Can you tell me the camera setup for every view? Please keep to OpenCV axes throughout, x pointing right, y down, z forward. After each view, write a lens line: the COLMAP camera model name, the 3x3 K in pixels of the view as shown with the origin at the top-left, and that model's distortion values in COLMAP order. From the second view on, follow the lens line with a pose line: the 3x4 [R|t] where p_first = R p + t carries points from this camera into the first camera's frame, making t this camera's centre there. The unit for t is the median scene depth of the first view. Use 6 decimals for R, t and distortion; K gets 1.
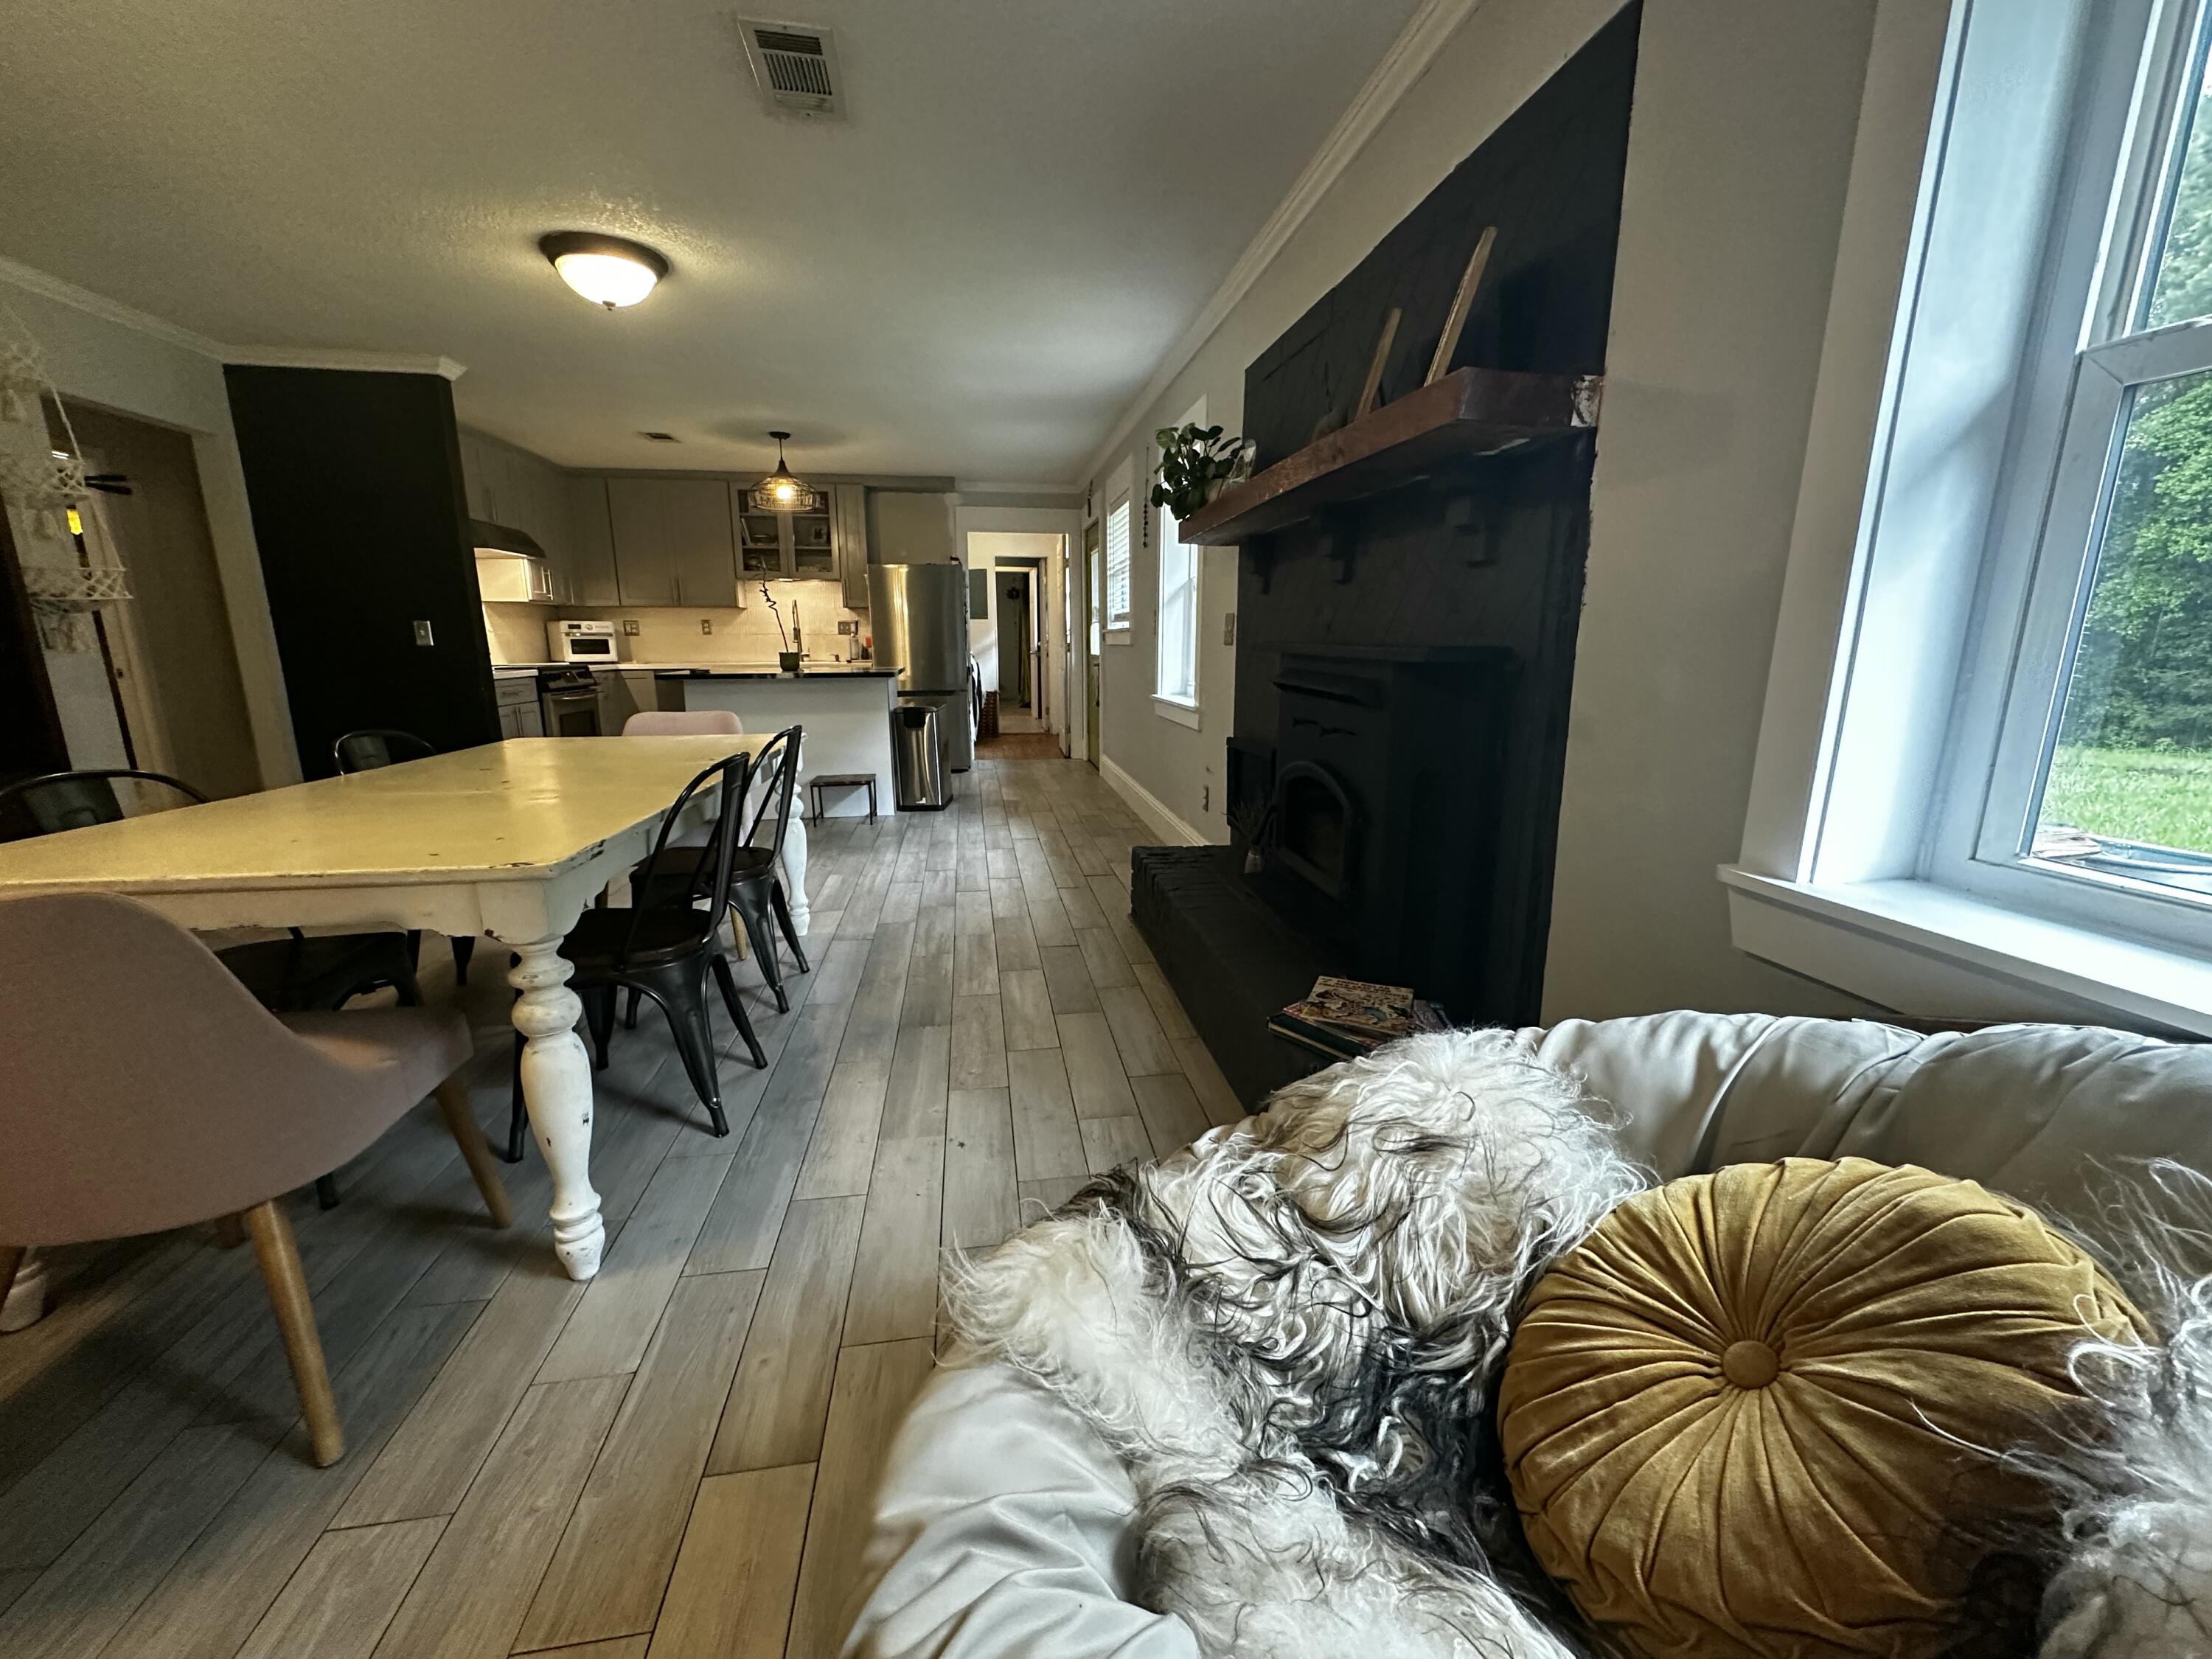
lens RADIAL K [[875.2, 0, 1094.6], [0, 875.2, 832.1], [0, 0, 1]] dist [-0.003043, -0.000179]
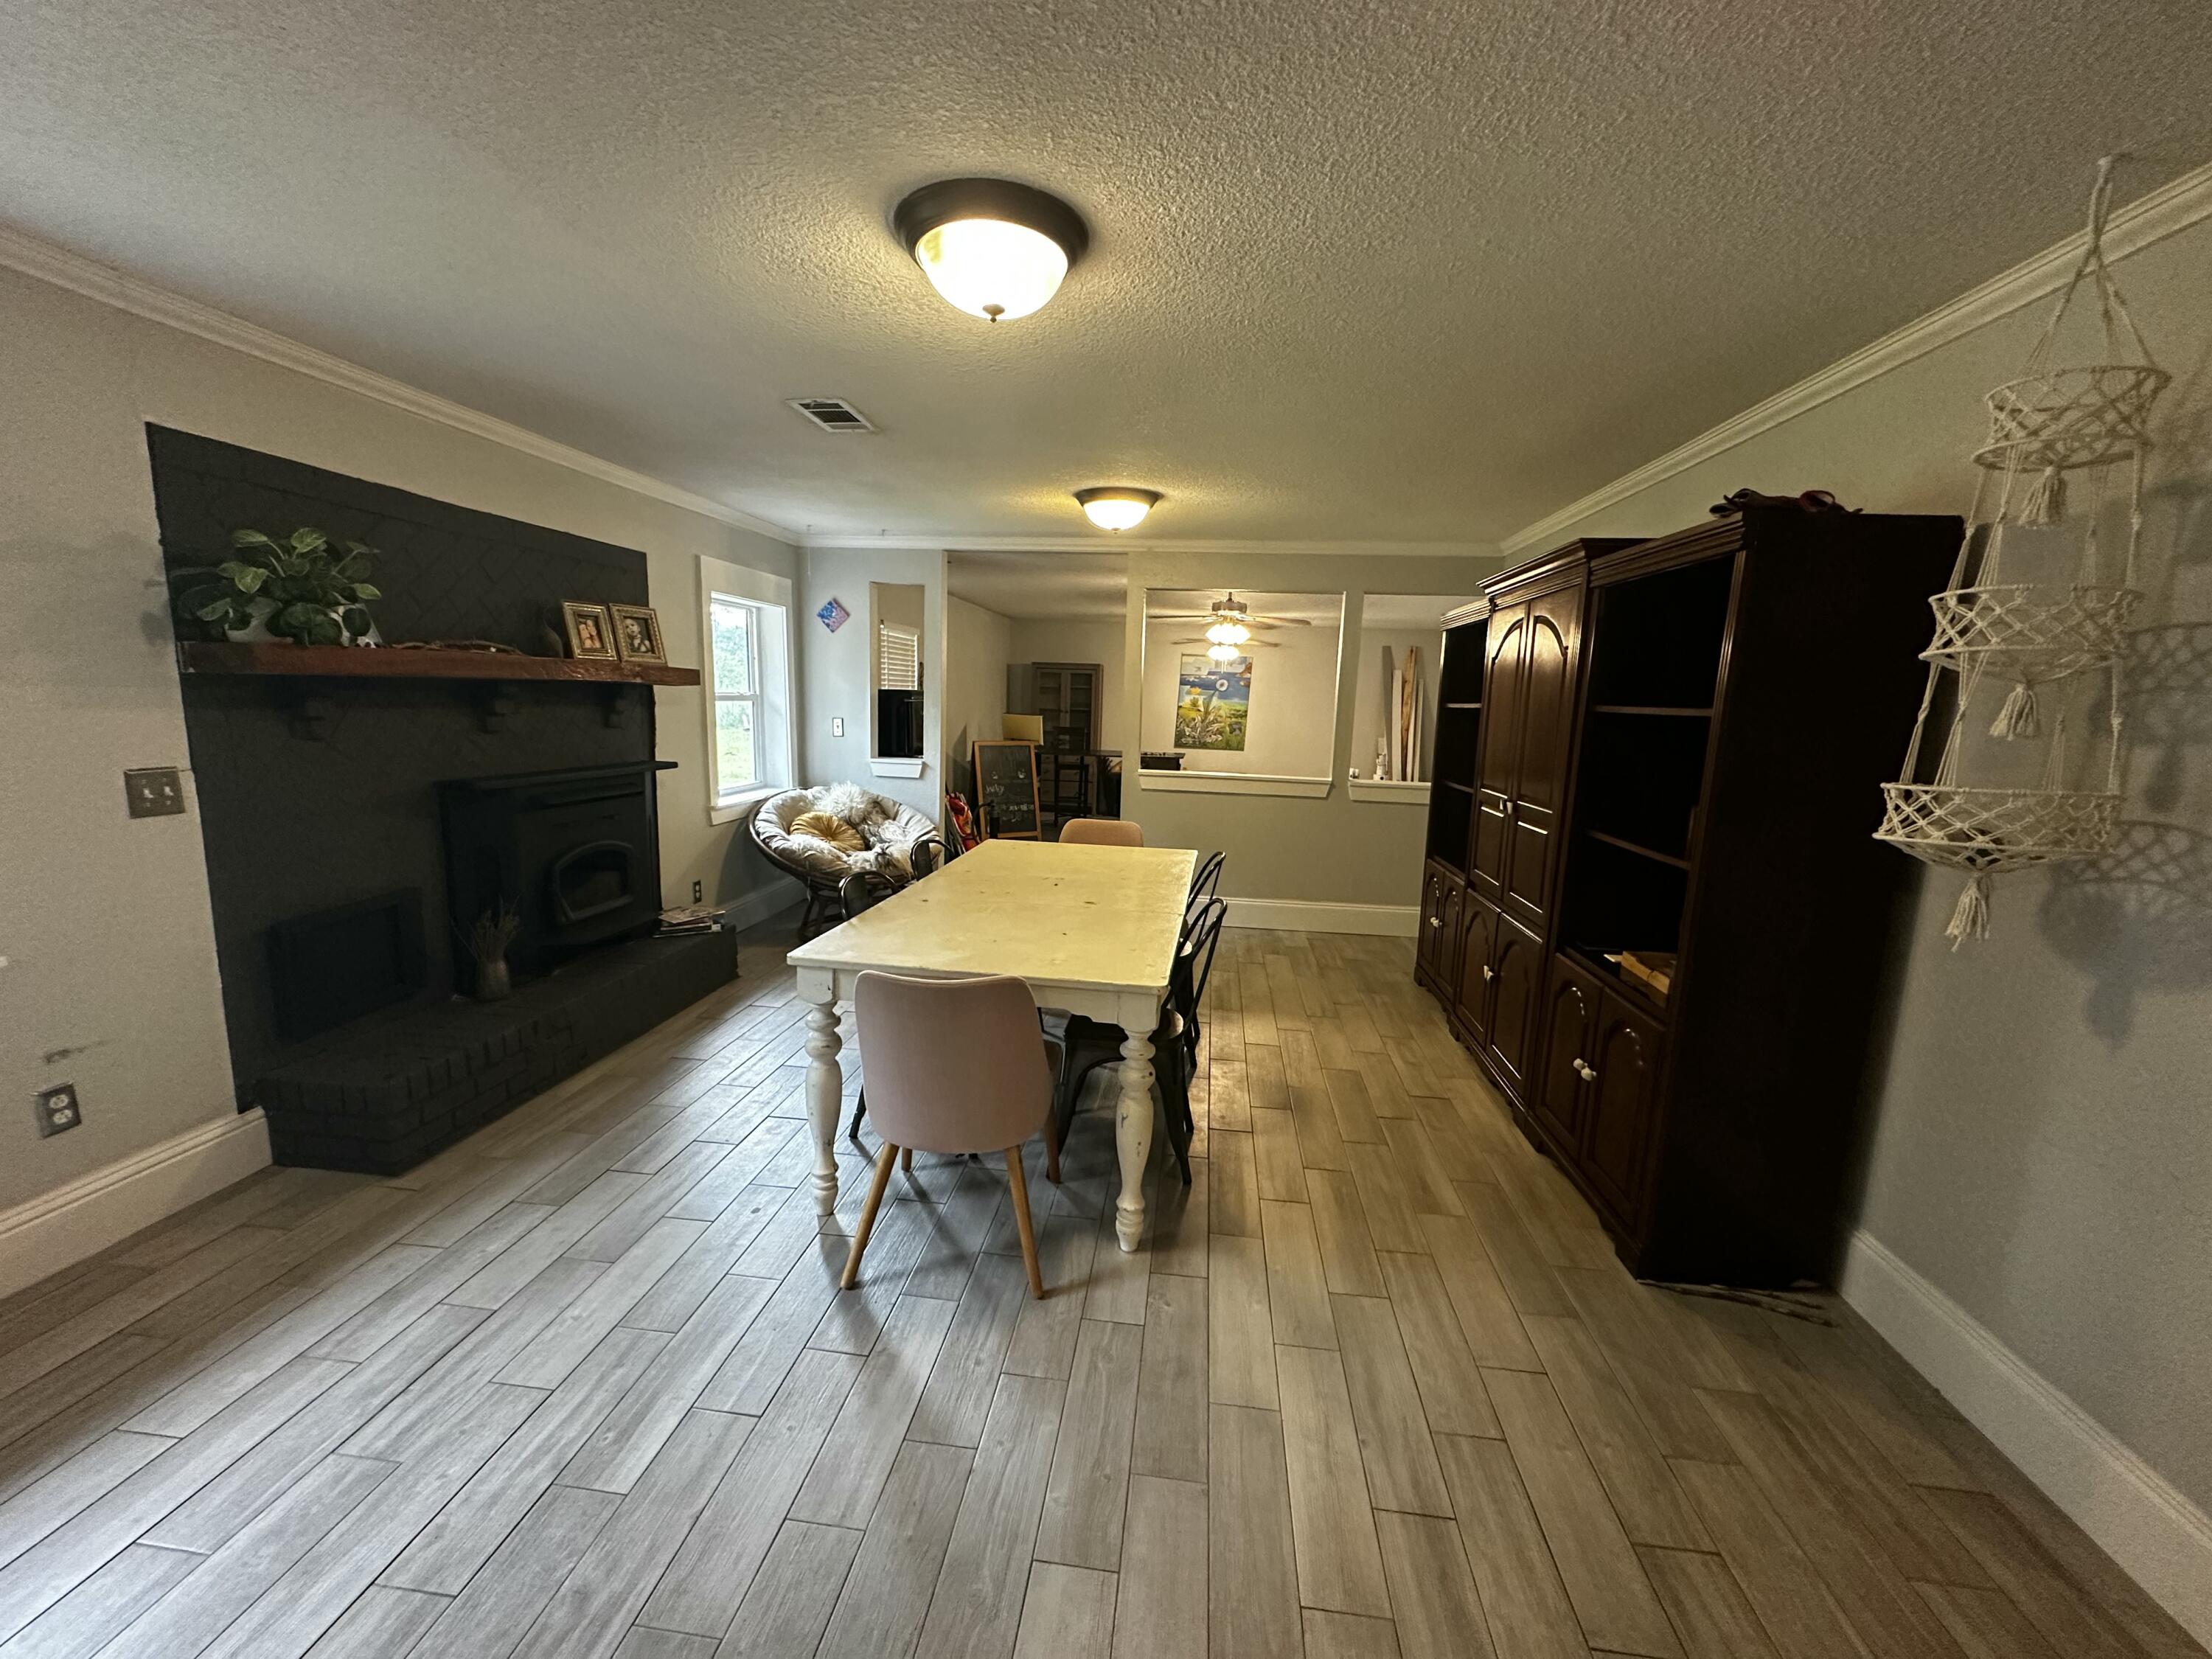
lens RADIAL K [[885.5, 0, 1102.7], [0, 885.5, 832.0], [0, 0, 1]] dist [0.000323, -0.000224]
pose [[-0.966595, -0.066129, 0.247632, -0.350571], [0.025966, 0.935909, 0.351283, -0.213509], [-0.254991, 0.345978, -0.902928, 0.721858]]
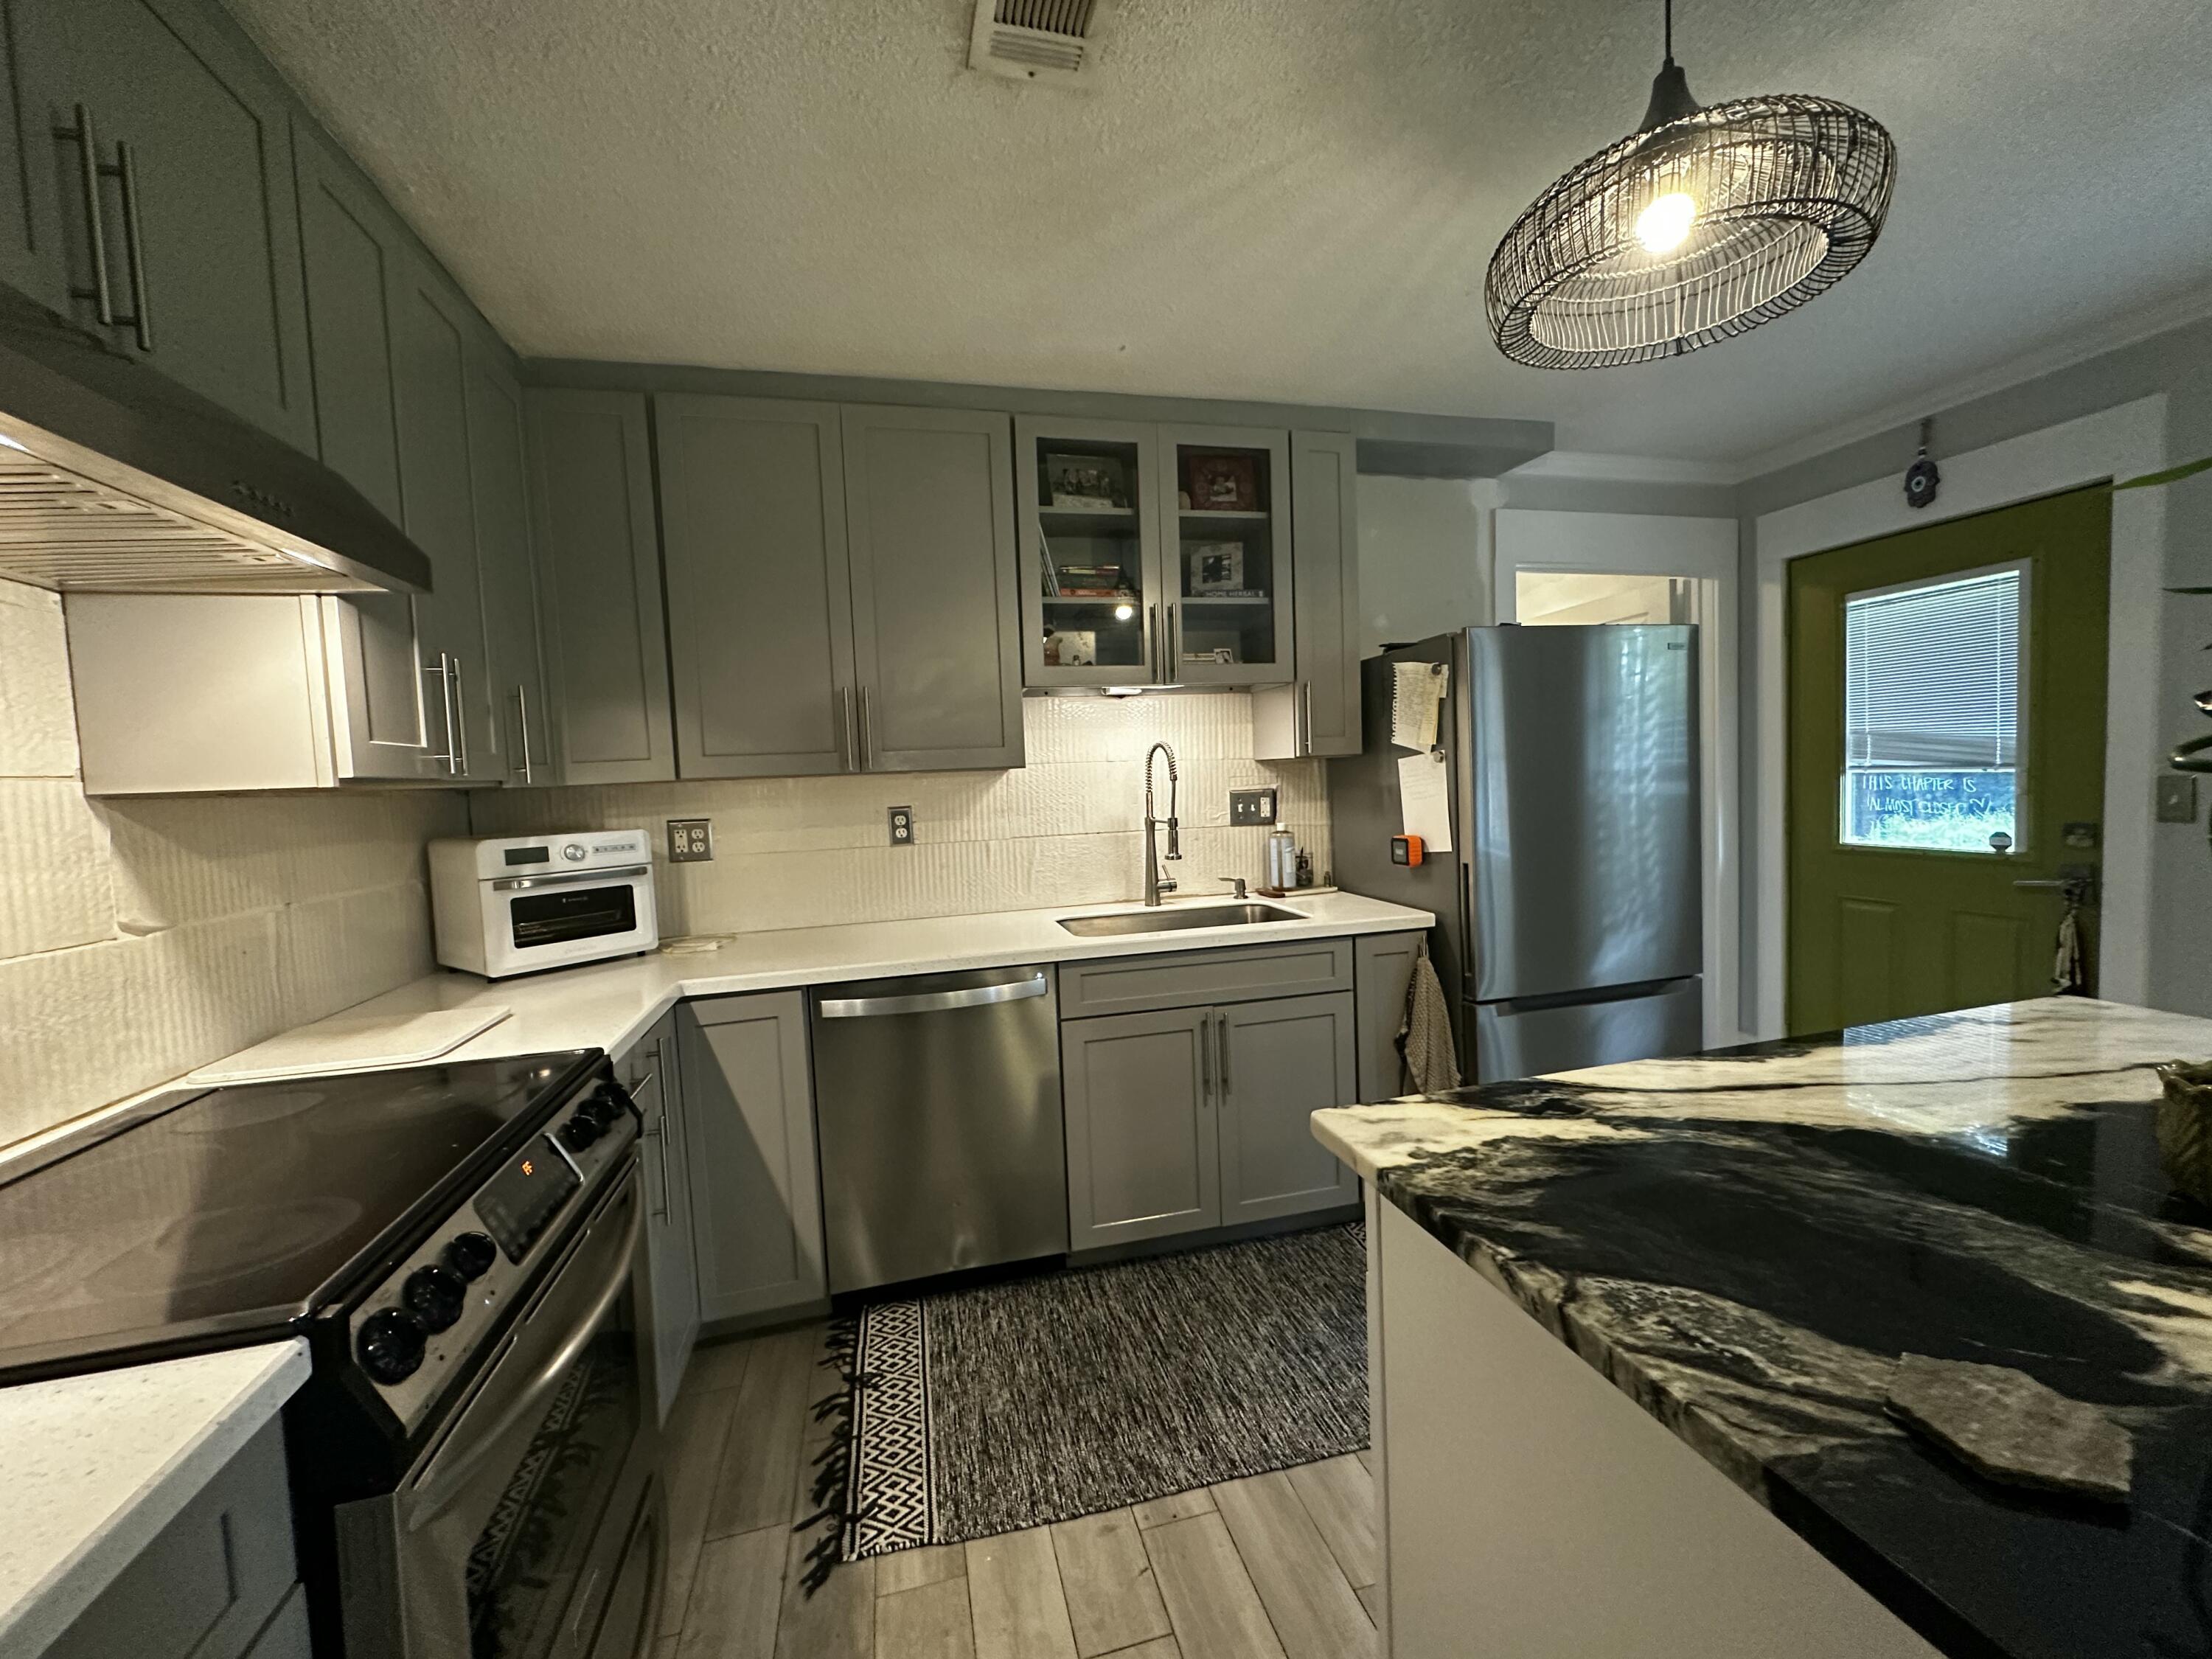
lens RADIAL K [[885.5, 0, 1102.7], [0, 885.5, 832.0], [0, 0, 1]] dist [0.000323, -0.000224]
pose [[0.994011, -0.044831, 0.099665, -0.433668], [0.059755, 0.986541, -0.152206, -0.186786], [-0.091500, 0.157249, 0.983311, 0.694272]]
